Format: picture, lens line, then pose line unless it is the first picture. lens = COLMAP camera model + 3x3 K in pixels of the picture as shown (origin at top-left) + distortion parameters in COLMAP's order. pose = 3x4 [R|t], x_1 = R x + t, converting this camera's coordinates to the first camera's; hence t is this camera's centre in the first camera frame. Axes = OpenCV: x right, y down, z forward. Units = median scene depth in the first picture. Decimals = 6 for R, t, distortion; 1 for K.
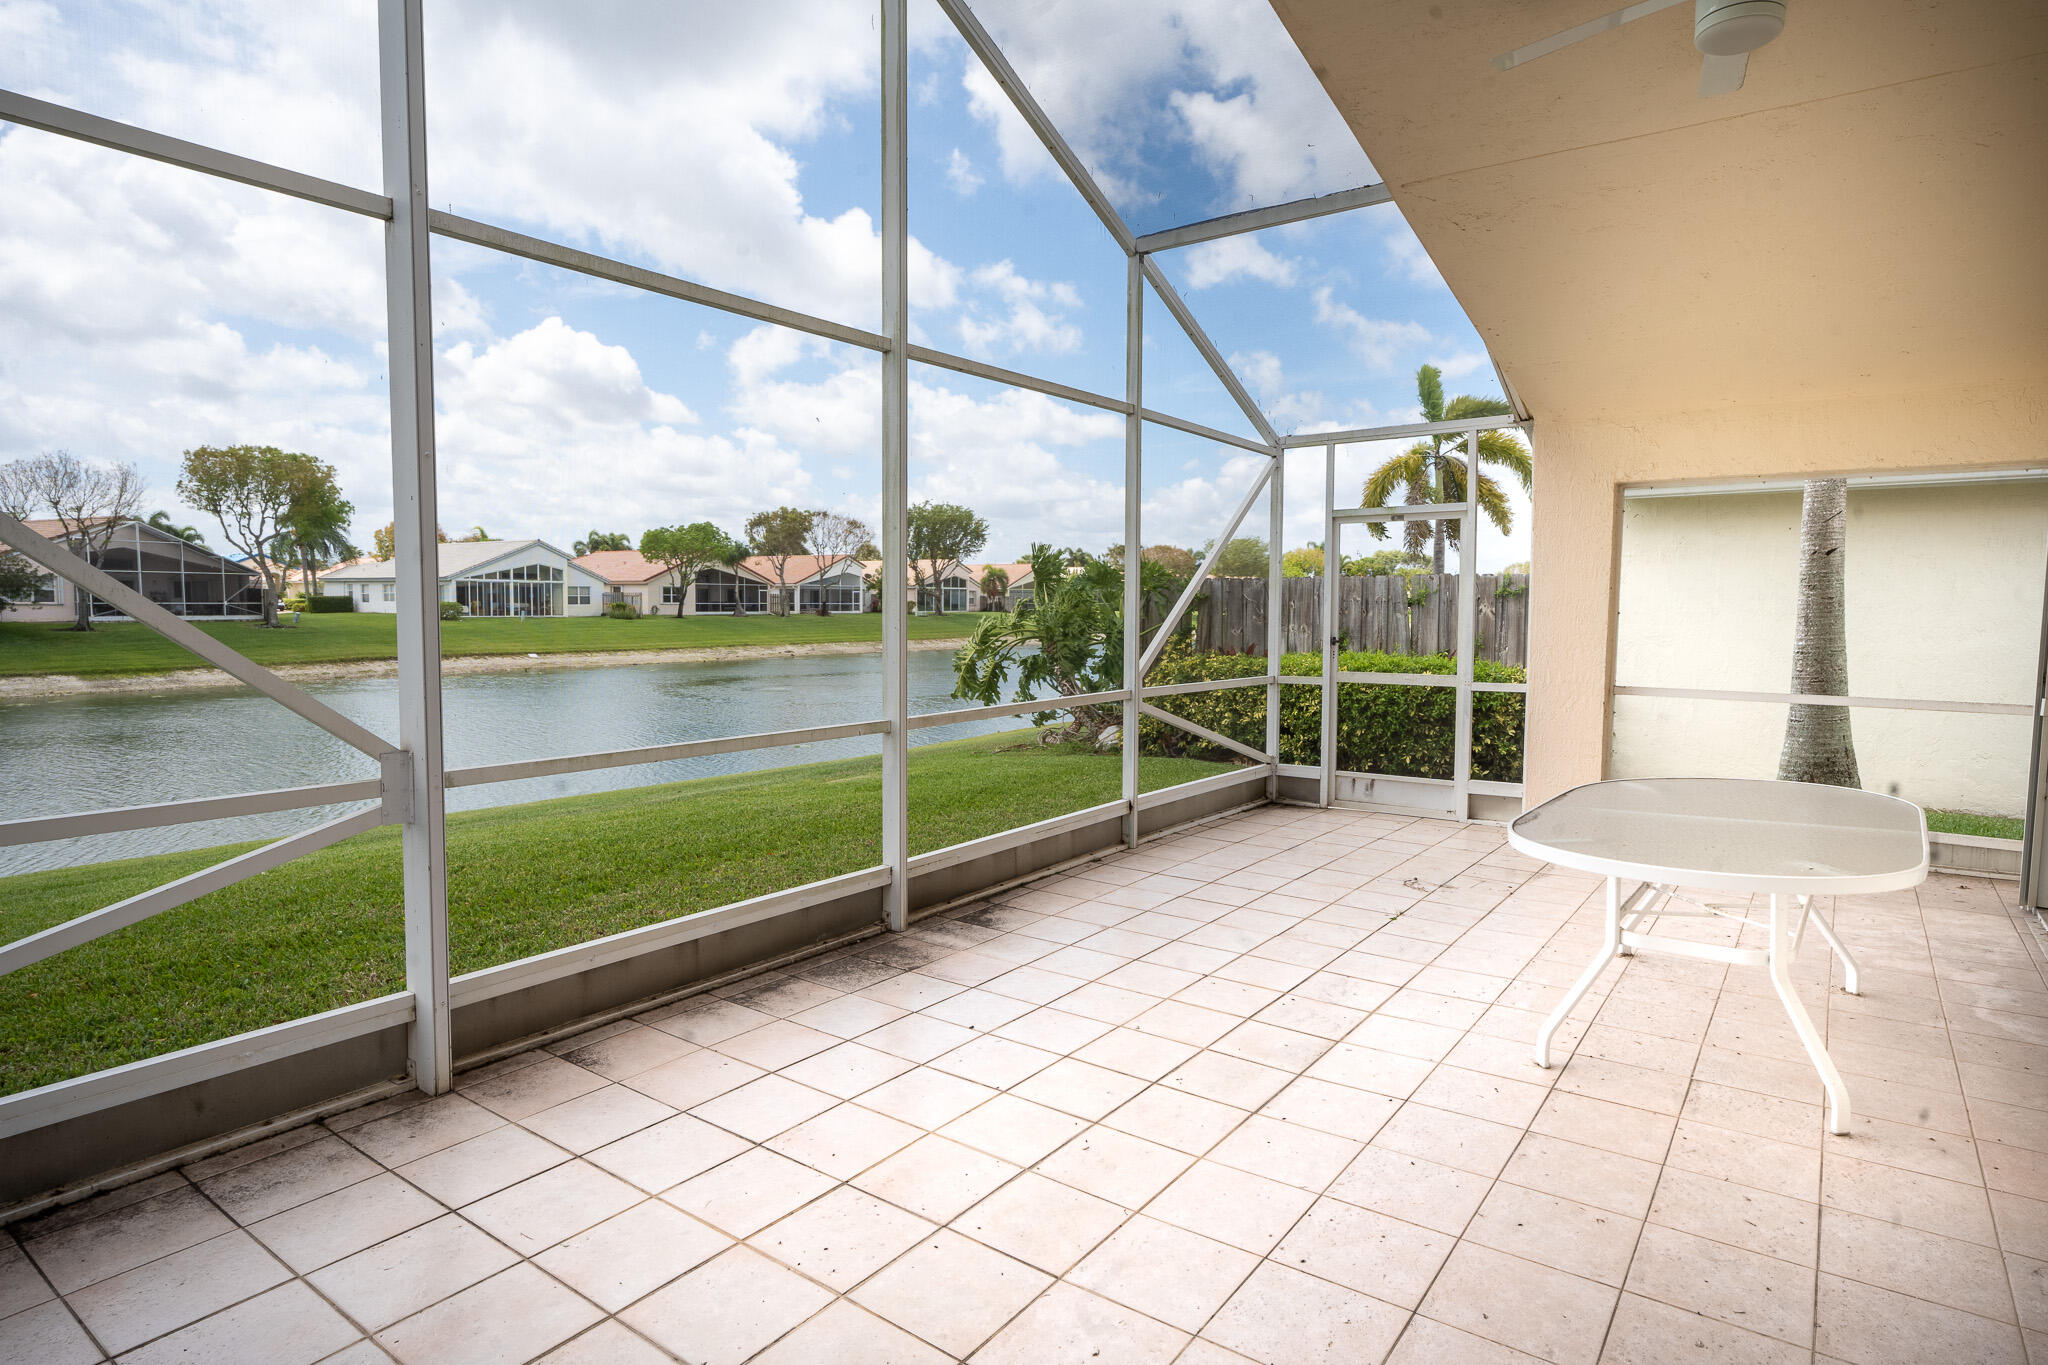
lens RADIAL K [[1106.0, 0, 1016.7], [0, 1106.0, 679.0], [0, 0, 1]] dist [-0.008295, 0.003648]
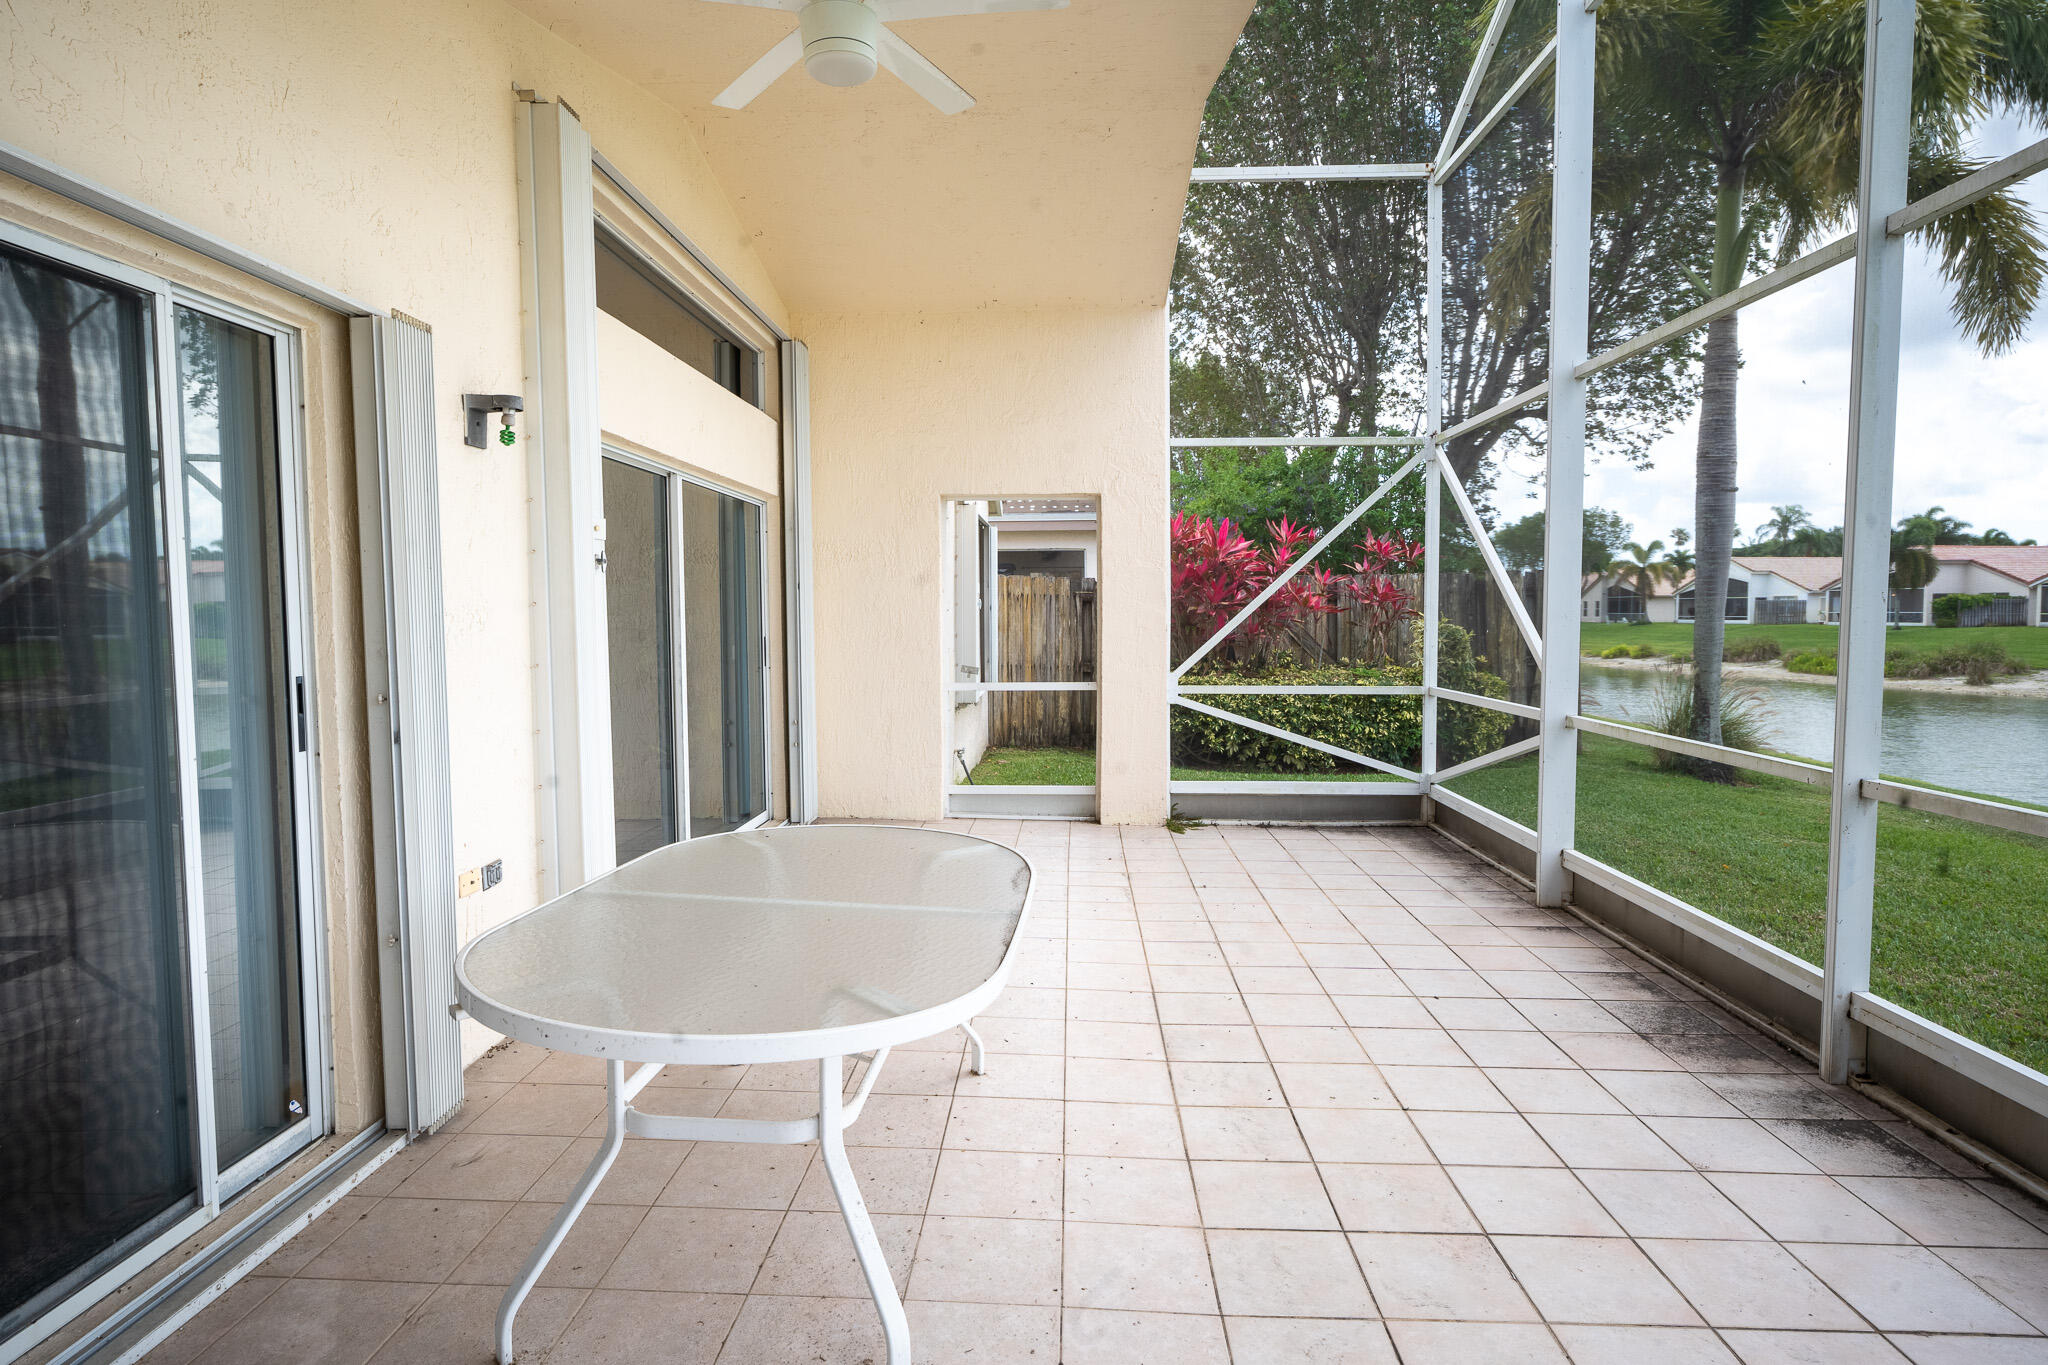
lens RADIAL K [[1106.0, 0, 1017.1], [0, 1106.0, 681.9], [0, 0, 1]] dist [-0.008295, 0.003648]
pose [[-0.823559, 0.037573, -0.565986, 0.790948], [-0.037890, 0.991931, 0.120982, -0.095834], [0.565964, 0.121081, -0.815490, 1.416552]]
